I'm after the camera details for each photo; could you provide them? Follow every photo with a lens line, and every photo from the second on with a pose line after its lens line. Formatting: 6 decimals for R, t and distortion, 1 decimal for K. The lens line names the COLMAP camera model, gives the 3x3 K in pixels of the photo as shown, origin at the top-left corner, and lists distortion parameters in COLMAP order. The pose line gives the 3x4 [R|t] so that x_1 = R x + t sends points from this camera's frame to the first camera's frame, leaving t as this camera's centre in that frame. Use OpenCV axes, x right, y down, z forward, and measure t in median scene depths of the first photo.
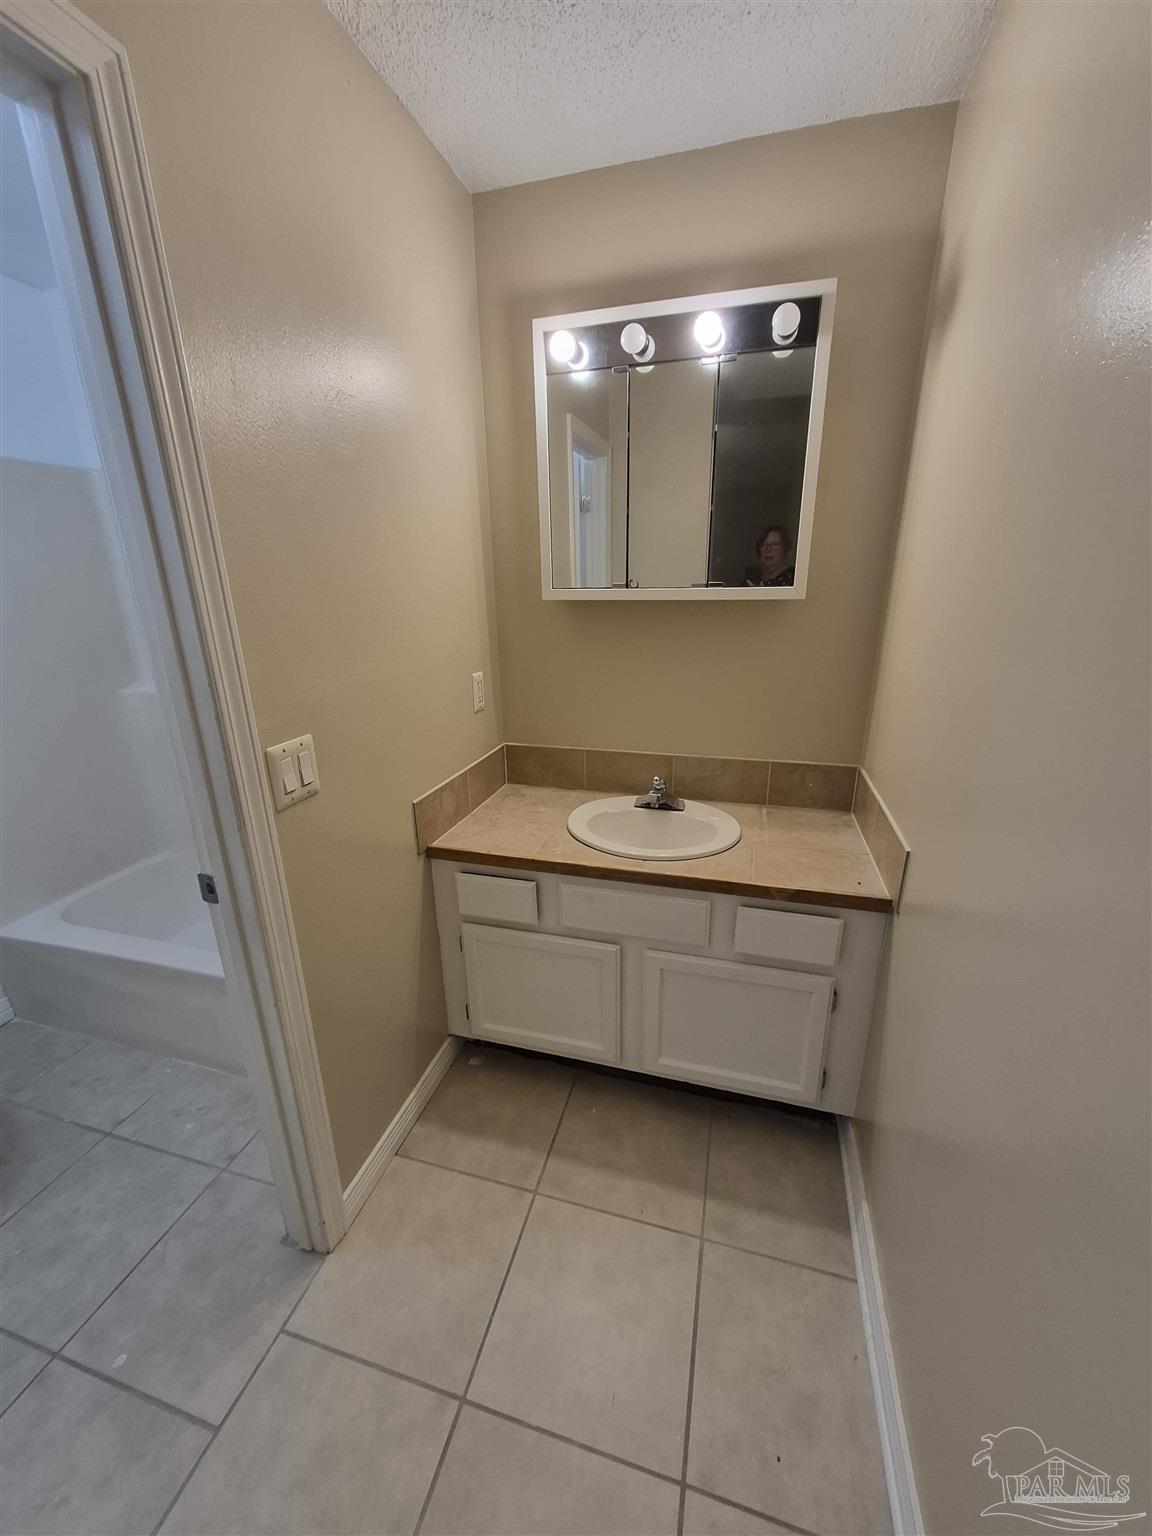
lens RADIAL K [[598.3, 0, 576.0], [0, 598.3, 768.0], [0, 0, 1]] dist [-0.001098, -0.000142]
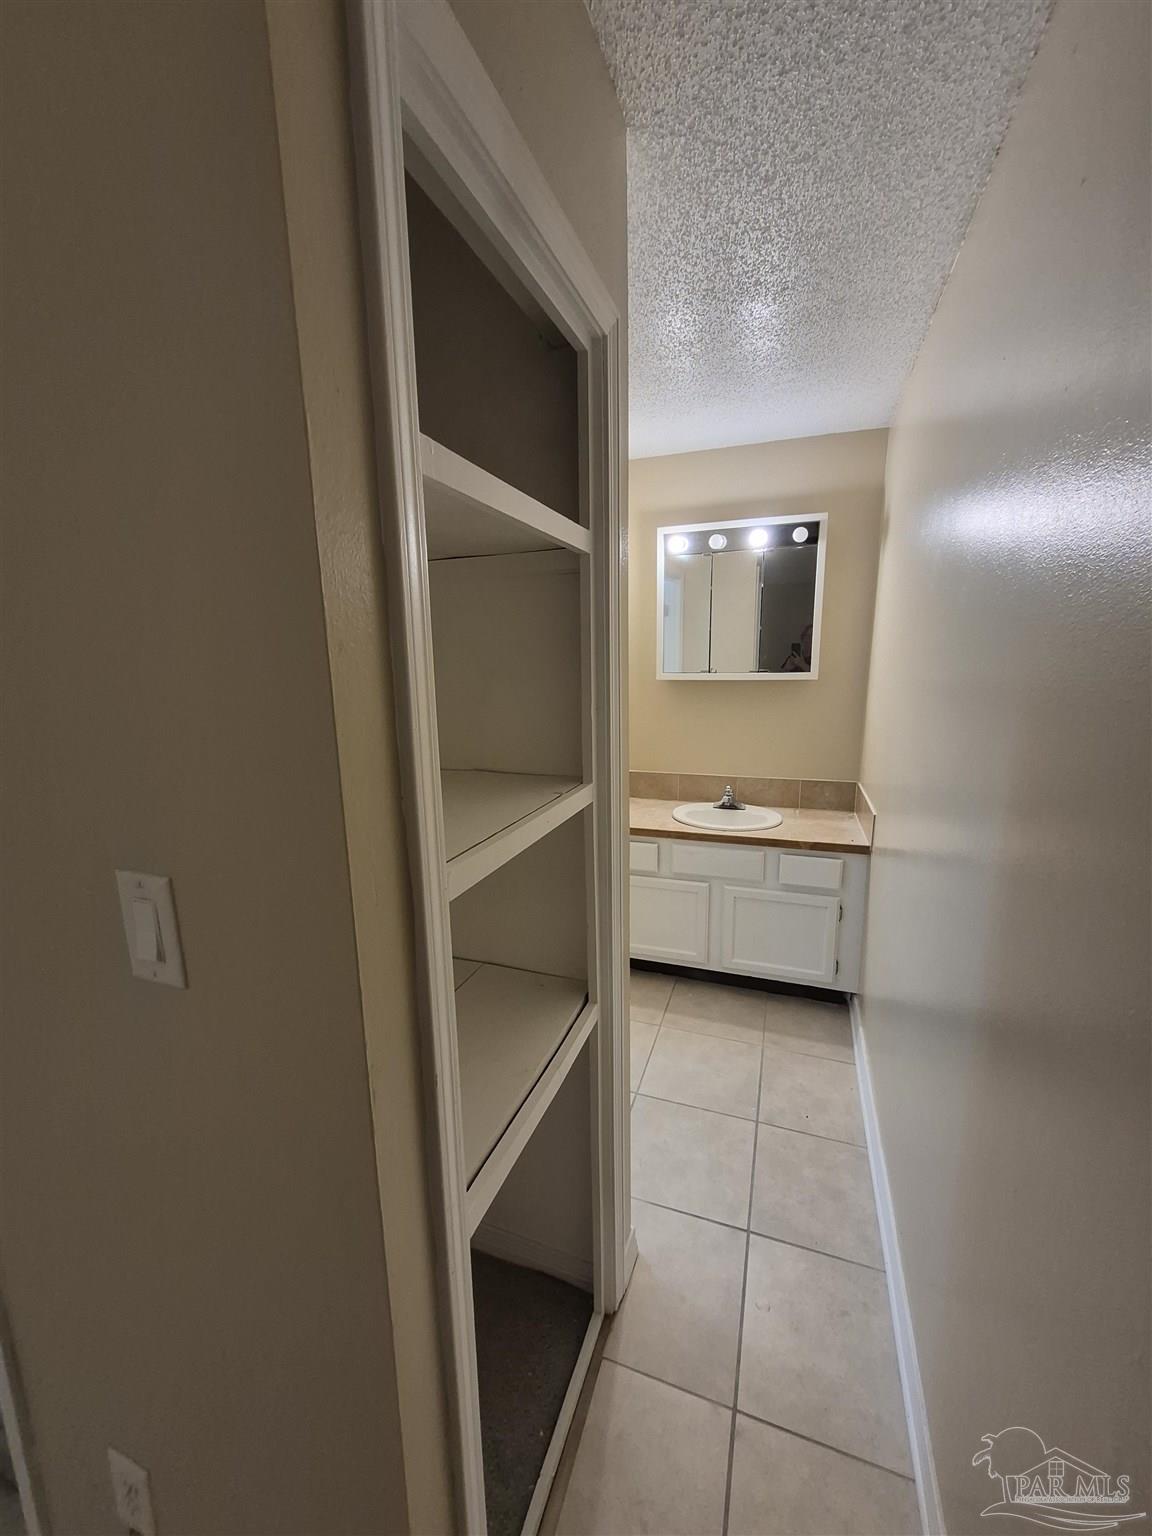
lens RADIAL K [[602.0, 0, 576.0], [0, 602.0, 768.0], [0, 0, 1]] dist [-0.000795, -0.000350]
pose [[0.997470, 0.013578, -0.069773, -0.182803], [-0.022434, 0.991552, -0.127757, 0.204680], [0.067449, 0.128999, 0.989348, -0.721703]]
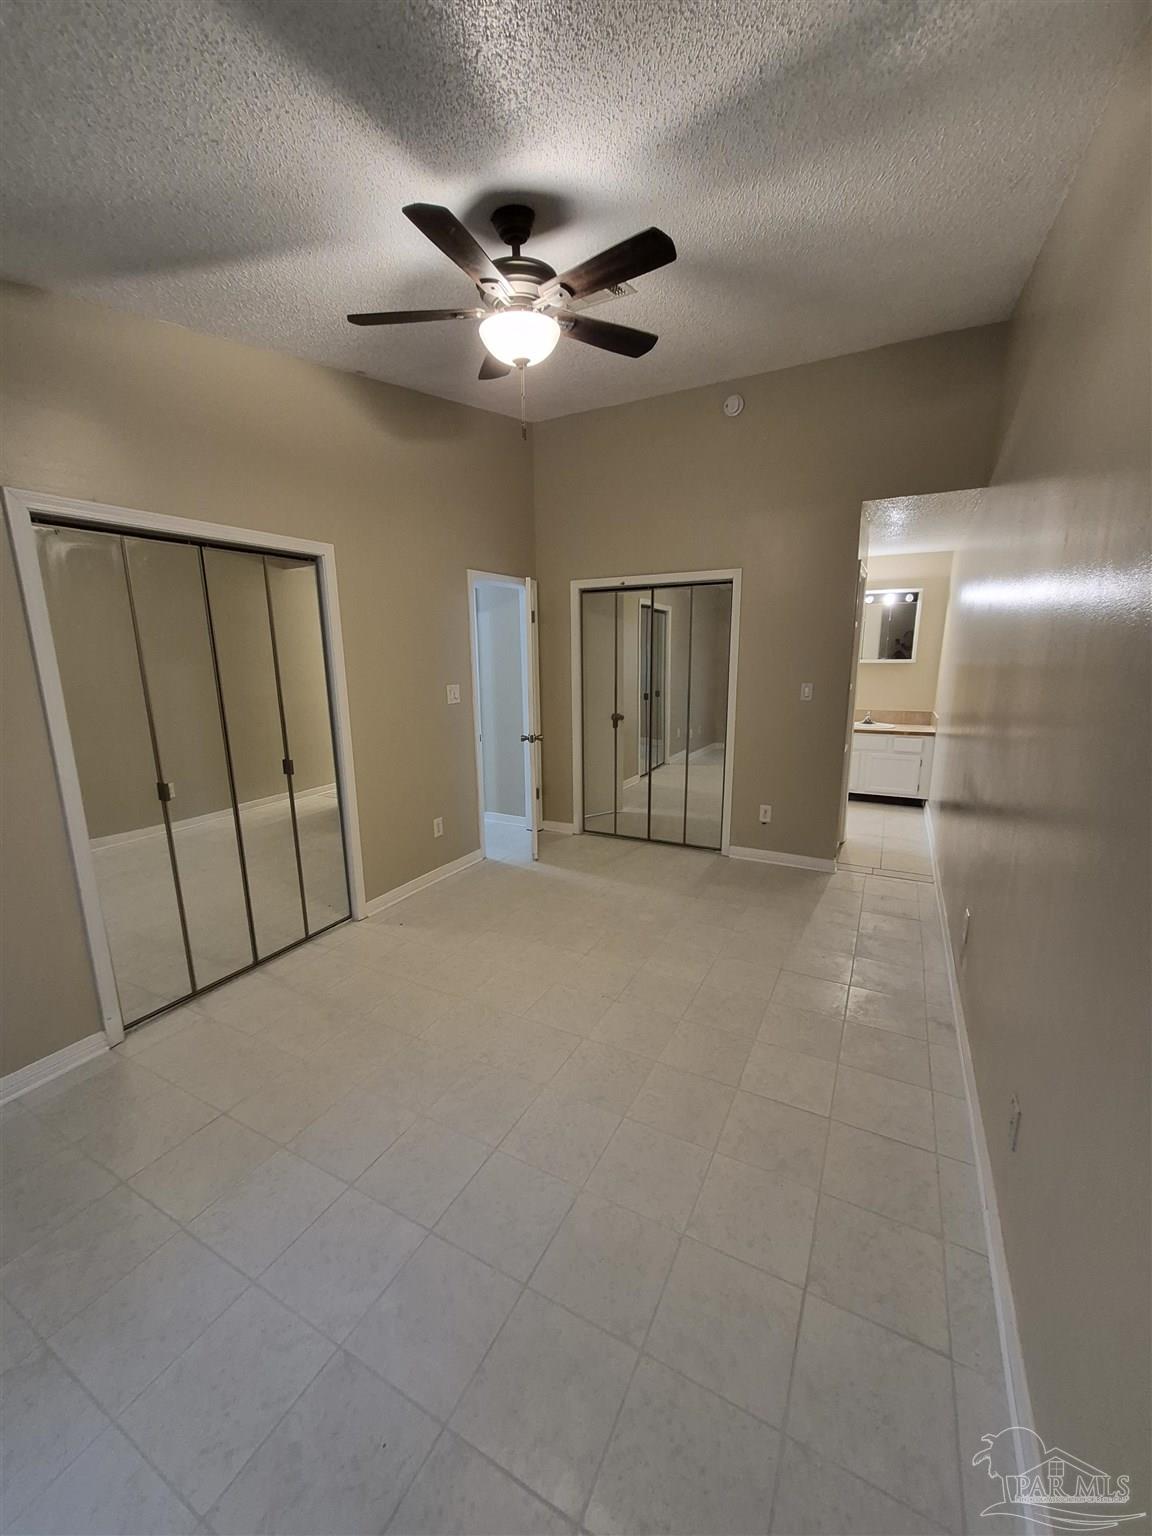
lens RADIAL K [[602.0, 0, 576.0], [0, 602.0, 768.0], [0, 0, 1]] dist [-0.000795, -0.000350]
pose [[0.978527, 0.046074, -0.200901, -0.931484], [-0.067217, 0.992742, -0.099723, 0.915733], [0.194849, 0.111086, 0.974522, -3.095161]]
